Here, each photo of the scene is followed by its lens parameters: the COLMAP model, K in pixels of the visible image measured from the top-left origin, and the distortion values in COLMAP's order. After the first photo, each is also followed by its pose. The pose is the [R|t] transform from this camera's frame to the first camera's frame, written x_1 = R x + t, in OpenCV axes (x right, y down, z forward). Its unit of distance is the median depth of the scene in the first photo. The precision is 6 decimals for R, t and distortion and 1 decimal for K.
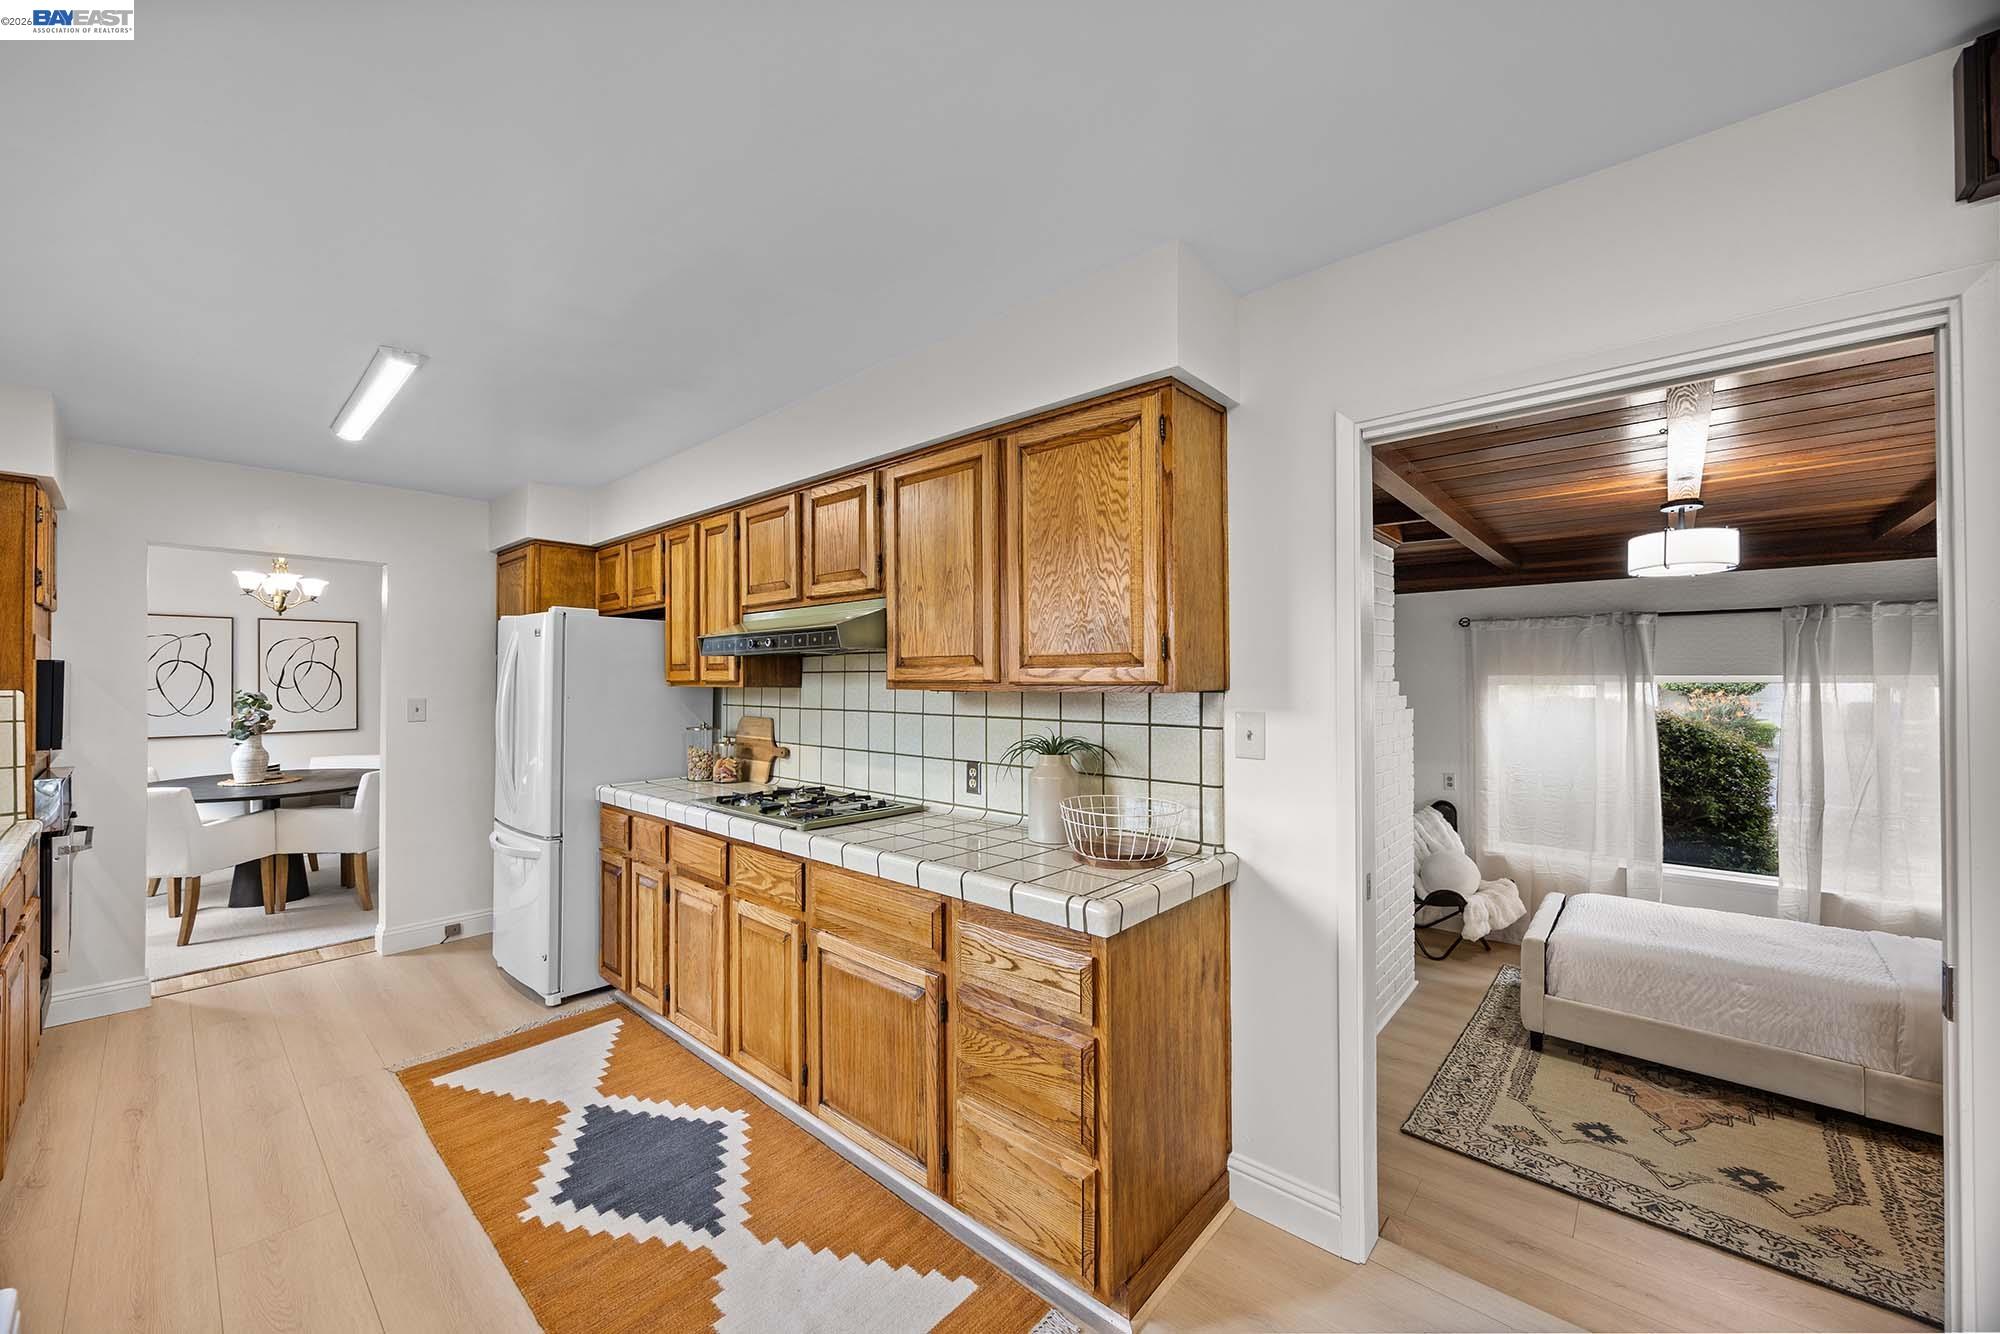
lens RADIAL K [[760.8, 0, 991.8], [0, 760.8, 674.4], [0, 0, 1]] dist [-0.002212, 0.000843]
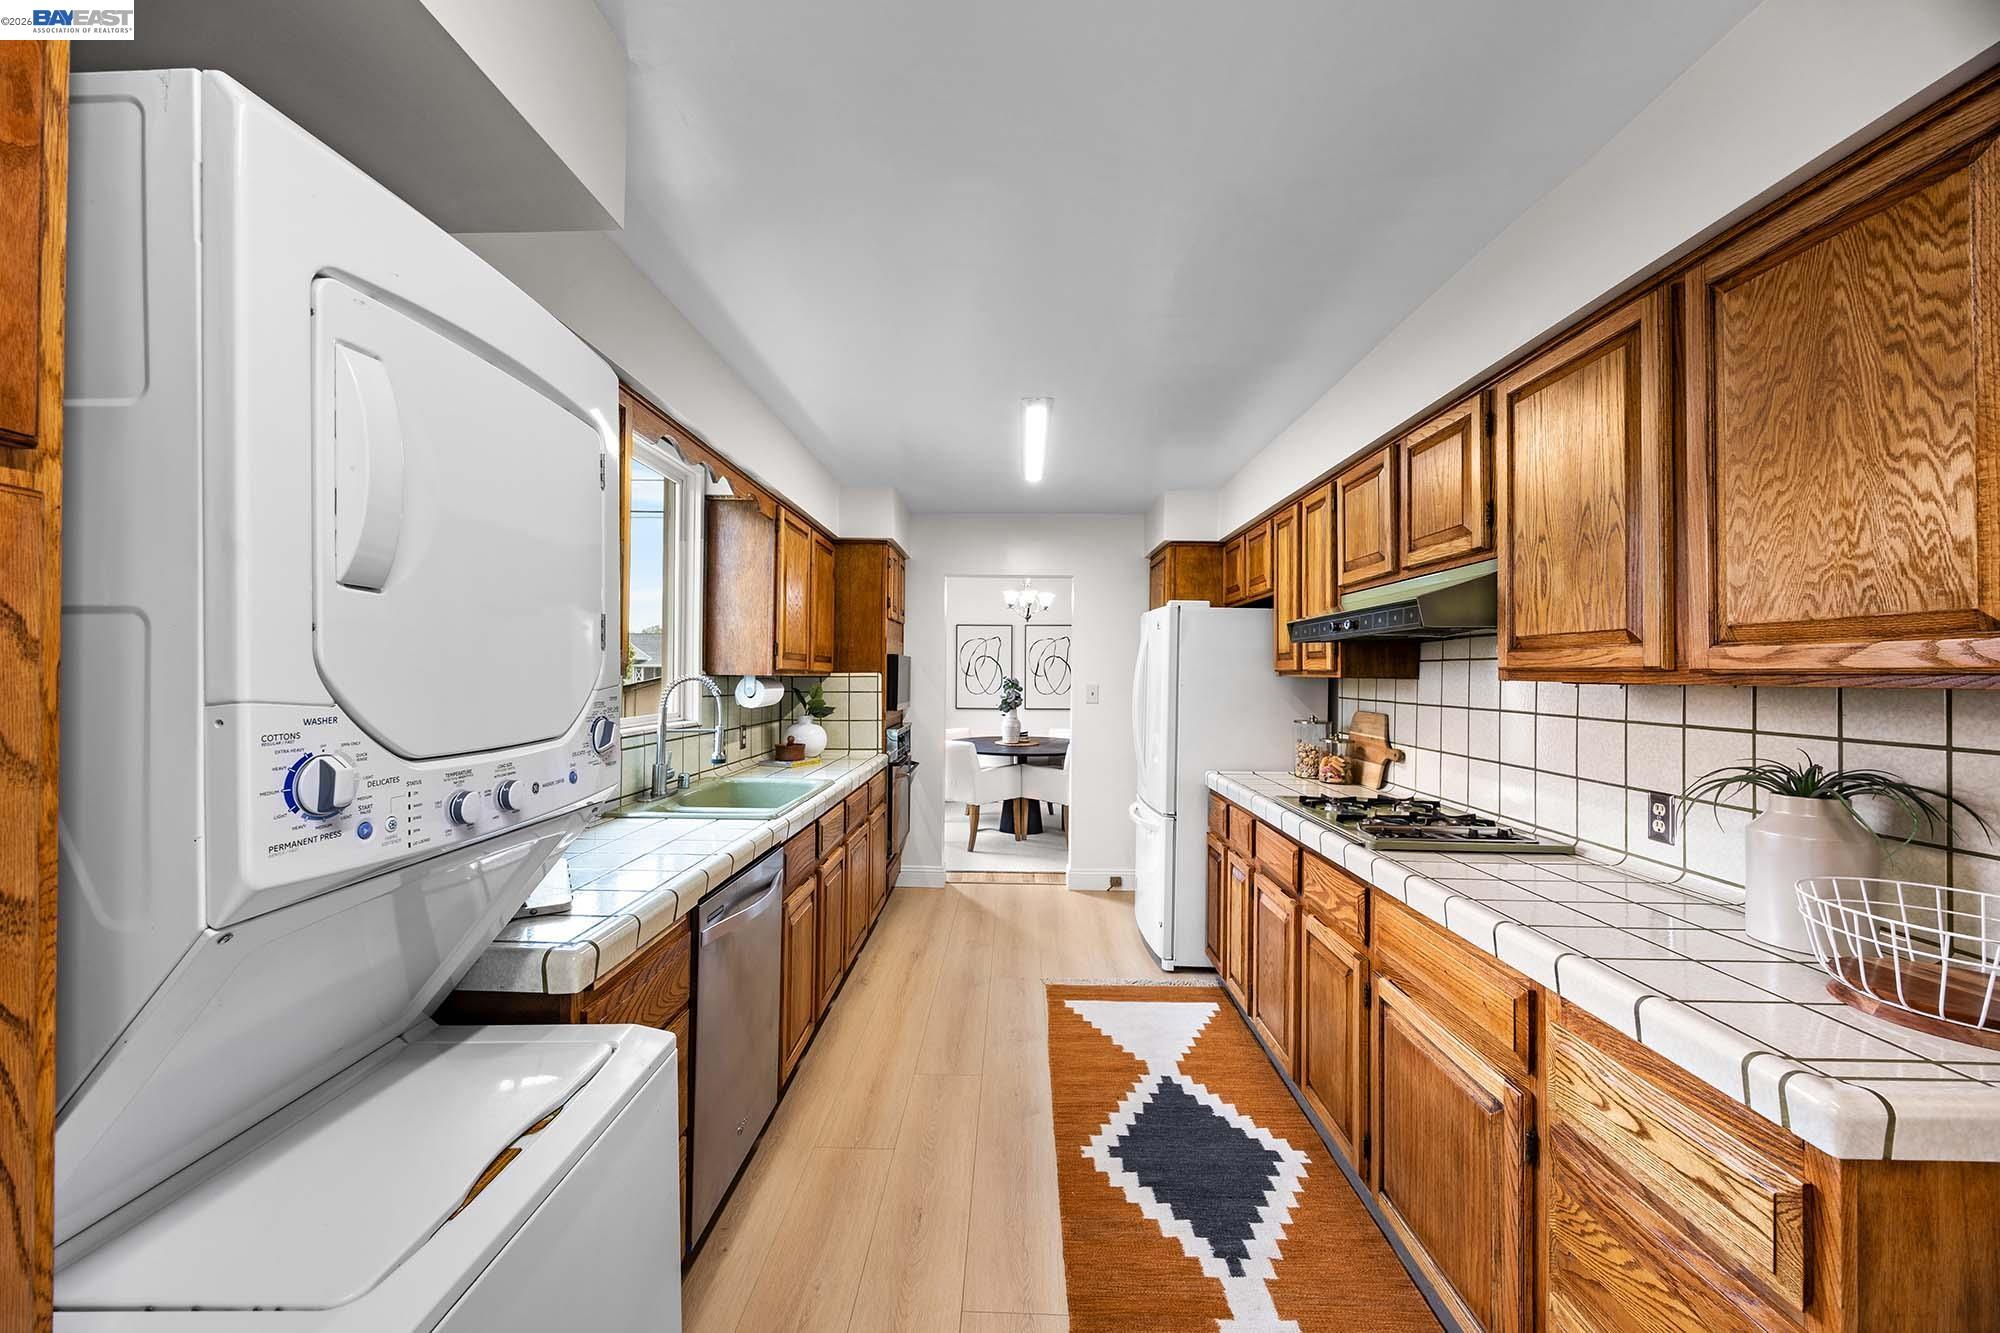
lens RADIAL K [[760.8, 0, 990.5], [0, 760.8, 664.3], [0, 0, 1]] dist [-0.002212, 0.000843]
pose [[0.646810, -0.000082, -0.762651, 0.110744], [-0.005636, 0.999972, -0.004888, 0.010598], [0.762630, 0.007460, 0.646792, 0.144140]]
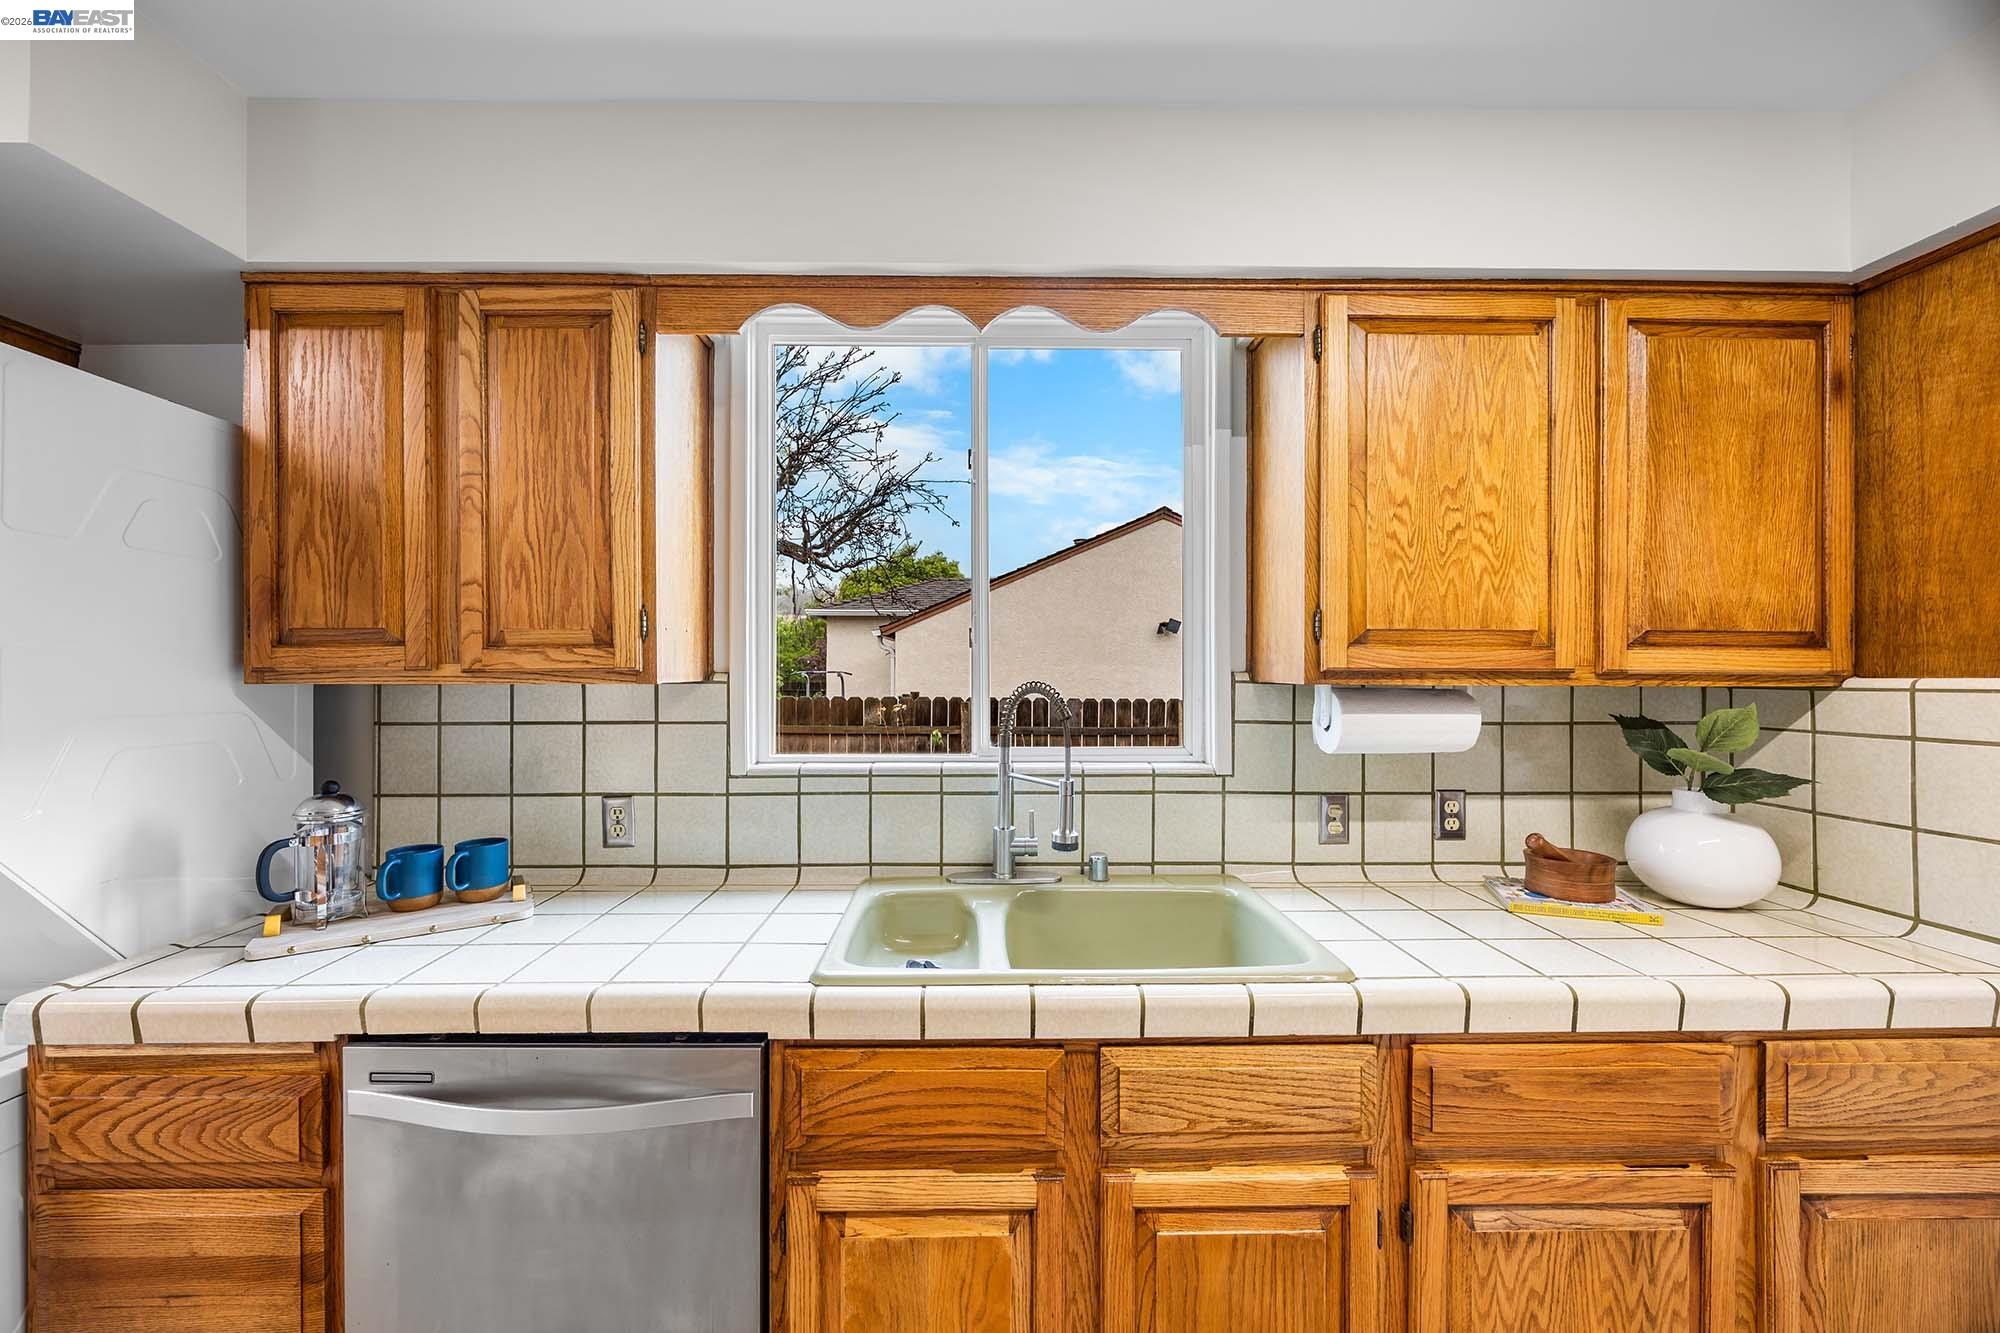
lens RADIAL K [[760.8, 0, 995.5], [0, 760.8, 667.2], [0, 0, 1]] dist [-0.002212, 0.000843]
pose [[-0.733024, 0.003205, -0.680195, -0.559852], [0.008449, 0.999955, -0.004394, 0.012667], [0.680150, -0.008968, -0.733018, 0.971164]]
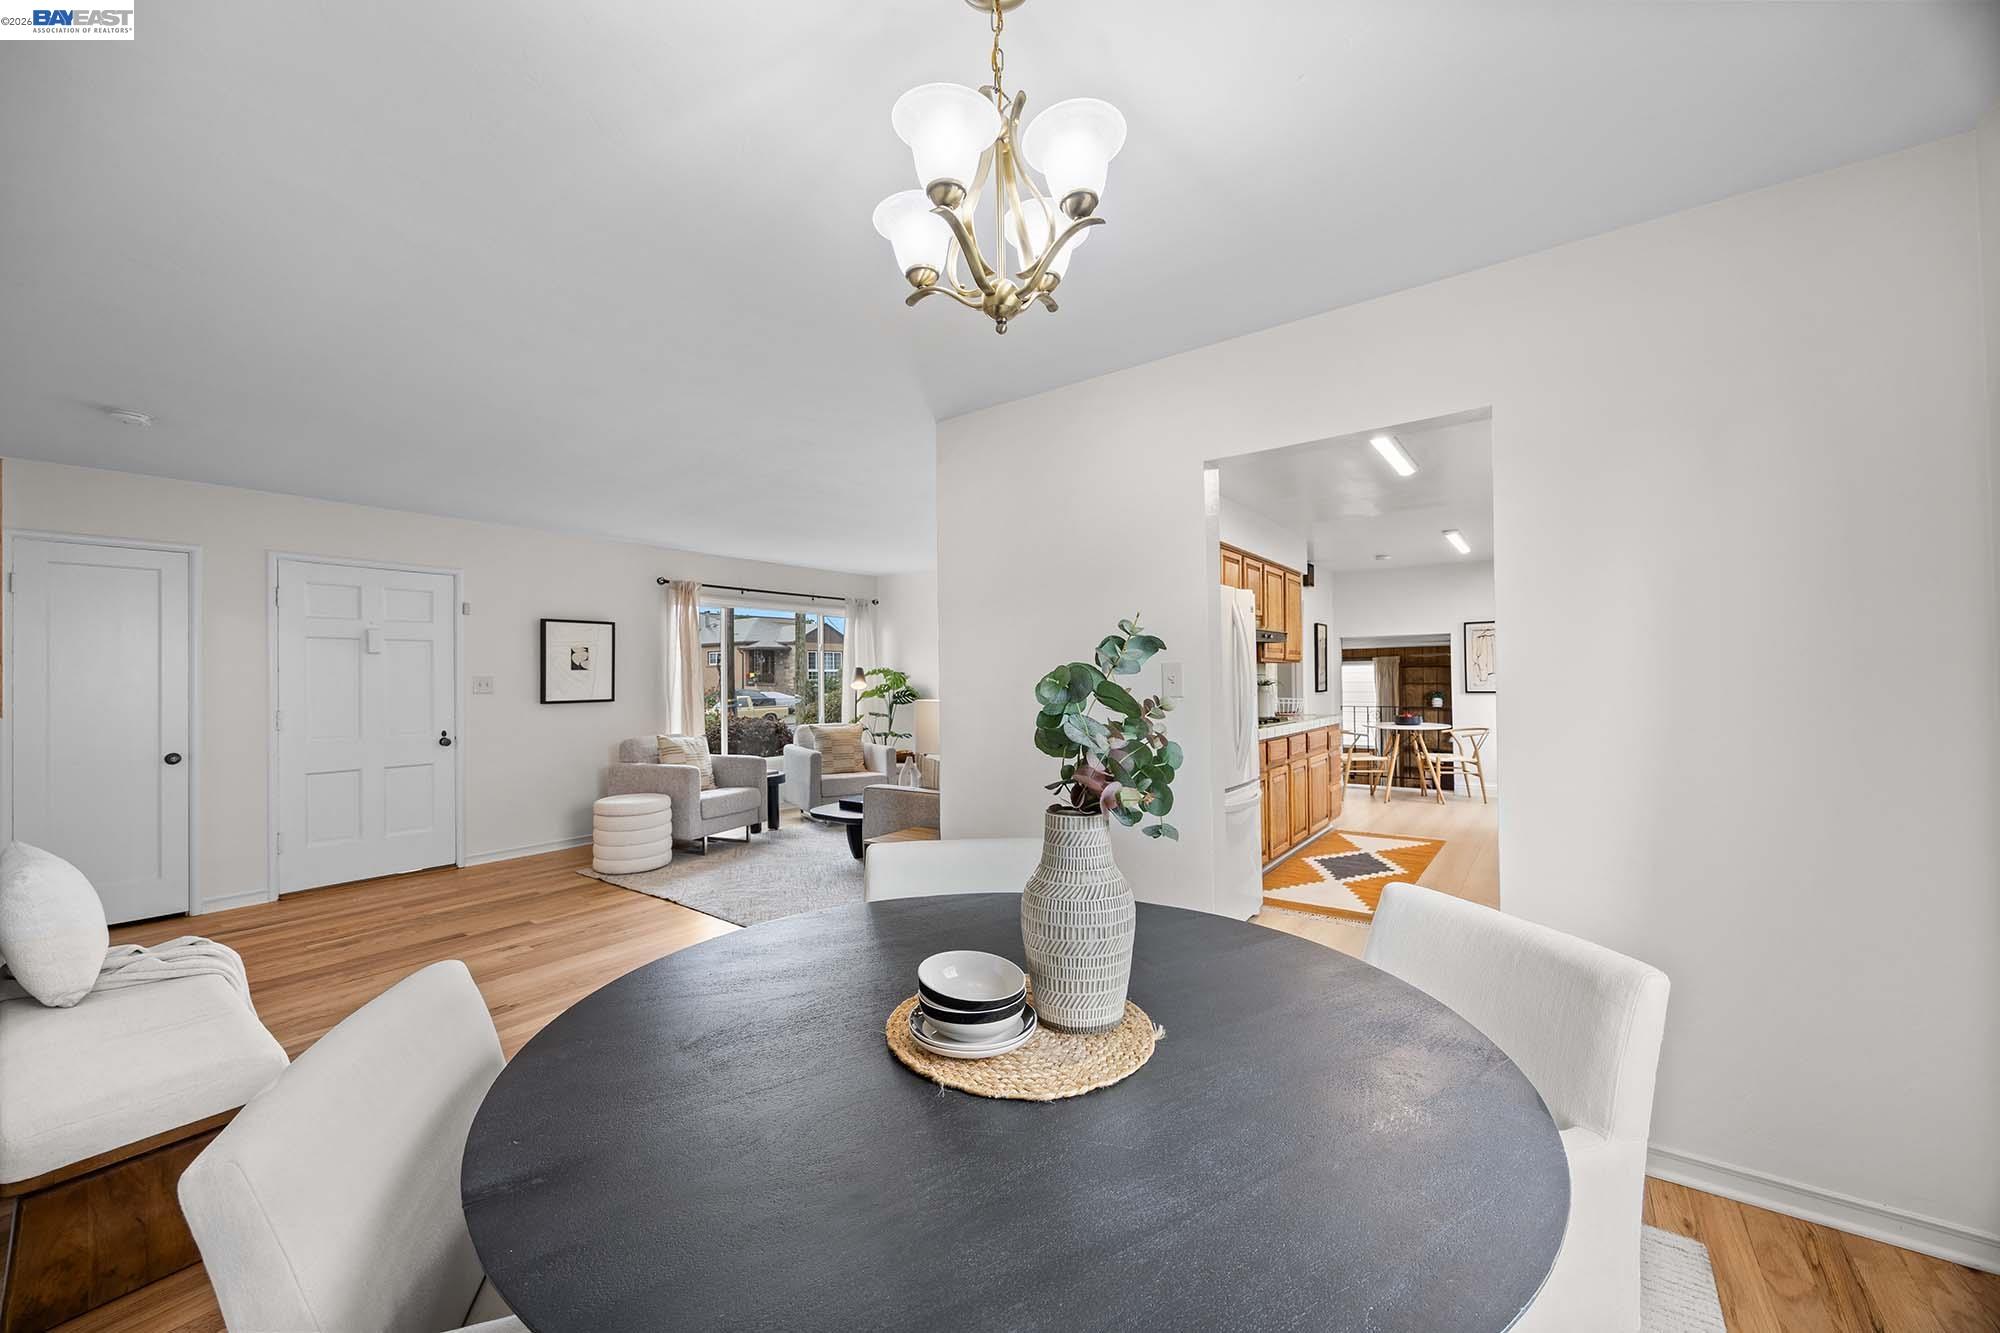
lens RADIAL K [[760.8, 0, 991.3], [0, 760.8, 673.7], [0, 0, 1]] dist [-0.002212, 0.000843]
pose [[-0.088042, 0.011281, 0.996053, -2.374227], [0.007018, 0.999918, -0.010705, 0.077985], [-0.996092, 0.006048, -0.088114, 2.054678]]
